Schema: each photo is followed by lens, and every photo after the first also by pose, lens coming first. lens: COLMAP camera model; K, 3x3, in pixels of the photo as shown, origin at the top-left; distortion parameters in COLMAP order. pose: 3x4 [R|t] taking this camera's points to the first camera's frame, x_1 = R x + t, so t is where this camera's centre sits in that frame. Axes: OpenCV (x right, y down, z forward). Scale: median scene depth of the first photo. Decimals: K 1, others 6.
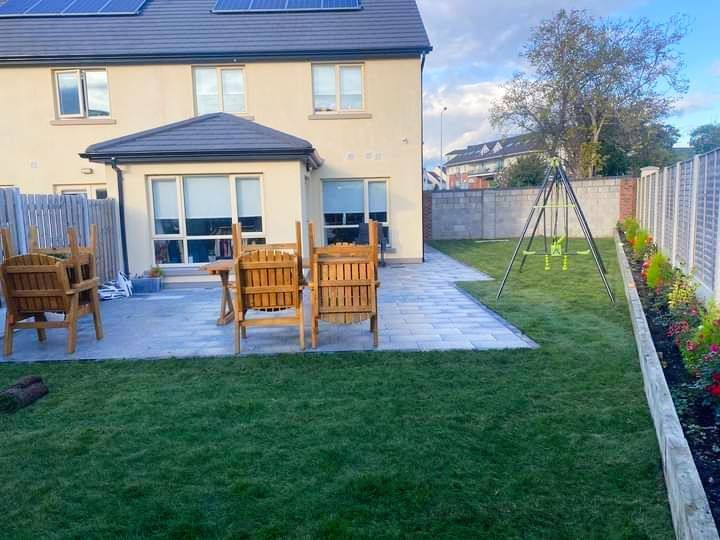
lens RADIAL K [[544.7, 0, 361.3], [0, 544.7, 268.2], [0, 0, 1]] dist [0.007857, -0.007477]
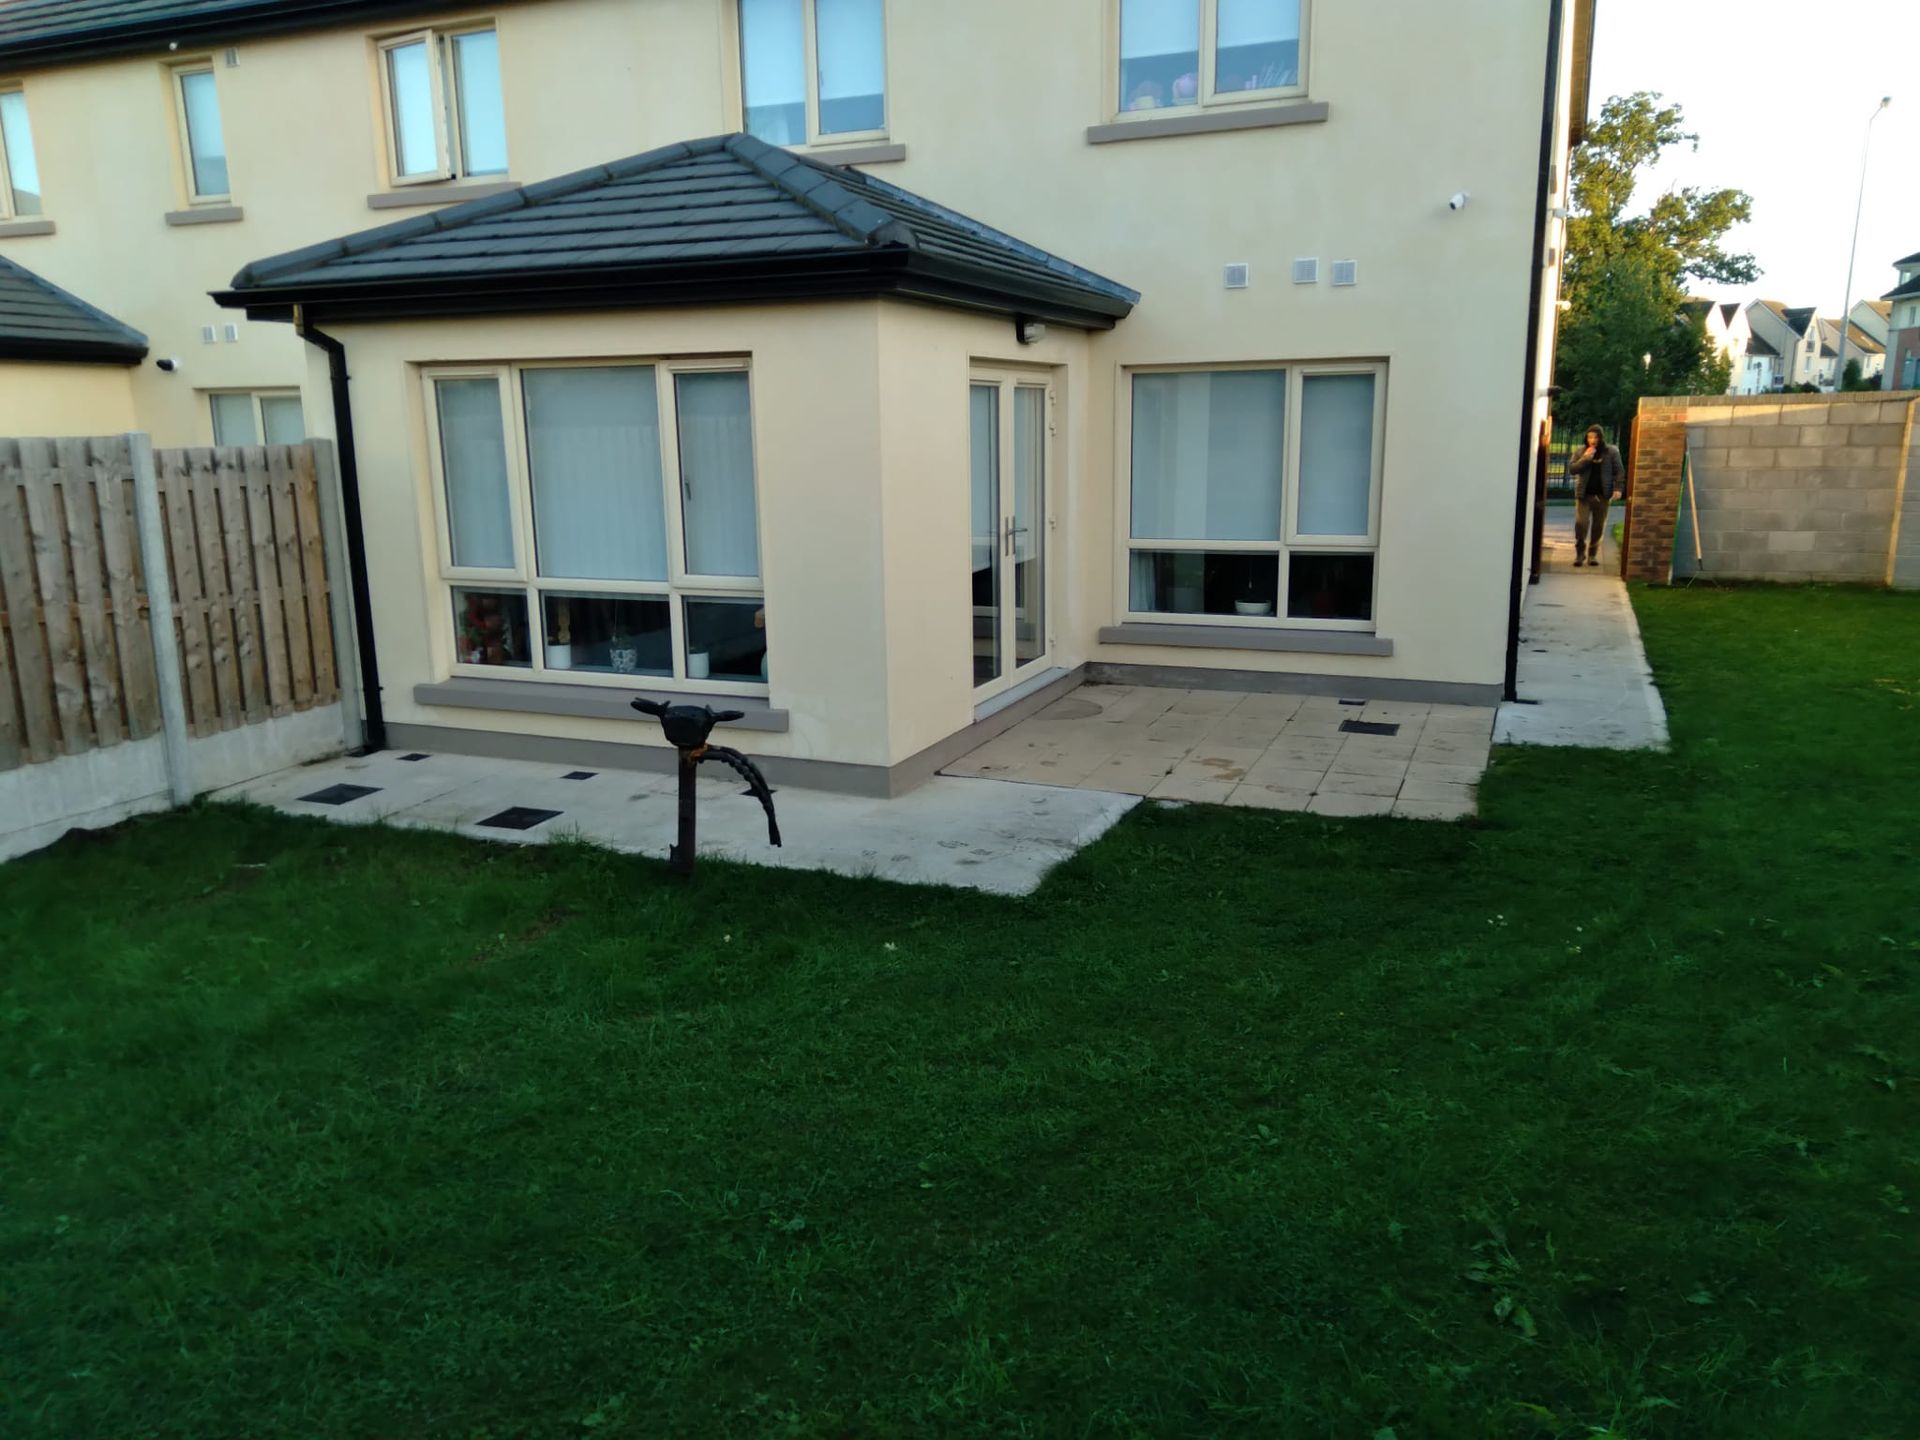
lens RADIAL K [[1452.5, 0, 955.9], [0, 1452.5, 726.3], [0, 0, 1]] dist [0.007857, -0.007477]
pose [[0.917419, 0.095883, -0.386197, 0.187888], [-0.059013, 0.992587, 0.106248, -0.074712], [0.393522, -0.074684, 0.916277, 0.371036]]
